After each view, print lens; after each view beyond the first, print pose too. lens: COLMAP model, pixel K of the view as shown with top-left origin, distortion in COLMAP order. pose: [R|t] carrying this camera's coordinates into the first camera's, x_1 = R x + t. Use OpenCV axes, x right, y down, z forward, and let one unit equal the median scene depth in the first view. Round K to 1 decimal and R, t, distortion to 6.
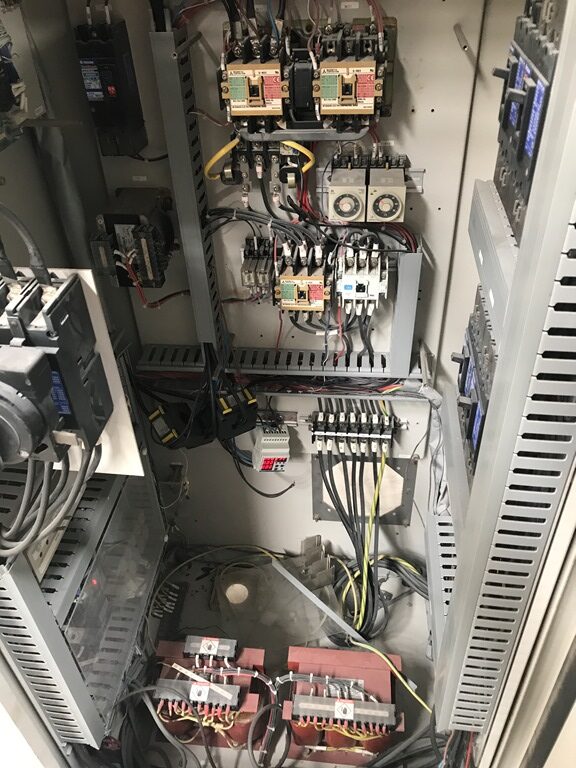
lens RADIAL K [[637.1, 0, 291.4], [0, 637.1, 380.4], [0, 0, 1]] dist [0.010297, 0.012624]
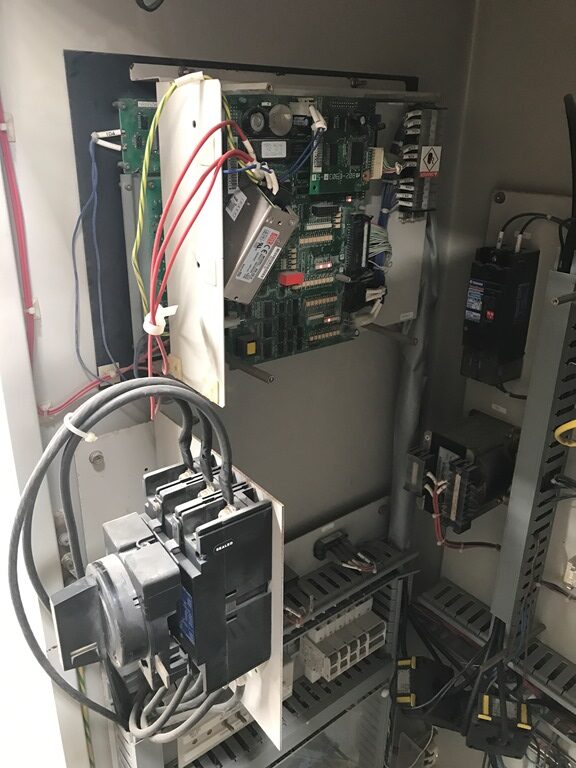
lens RADIAL K [[637.1, 0, 287.0], [0, 637.1, 387.8], [0, 0, 1]] dist [0.010297, 0.012624]
pose [[0.703745, 0.322785, -0.632892, 0.105751], [-0.469409, 0.879943, -0.073176, -0.153258], [0.533290, 0.348582, 0.770774, 0.182429]]
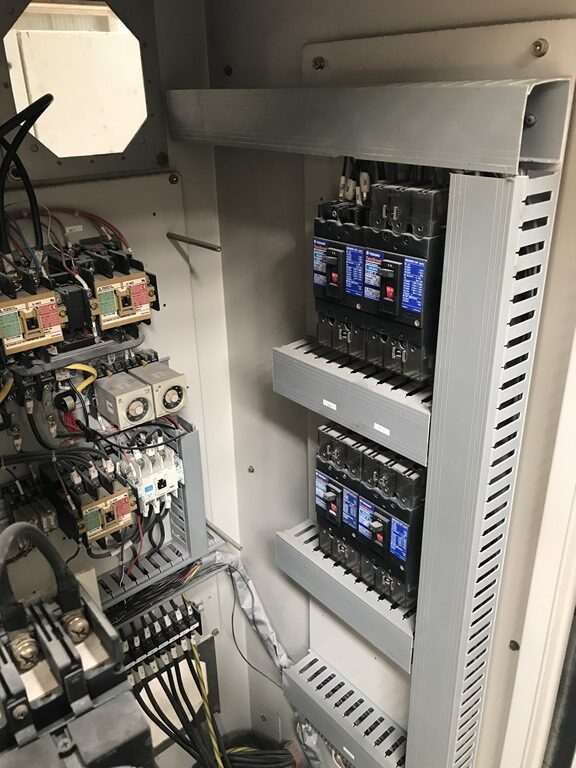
lens RADIAL K [[637.1, 0, 291.0], [0, 637.1, 377.6], [0, 0, 1]] dist [0.010297, 0.012624]
pose [[0.679042, -0.277797, 0.679508, -0.389138], [0.446433, 0.891066, -0.081842, -0.129996], [-0.582751, 0.358929, 0.729089, 0.137958]]
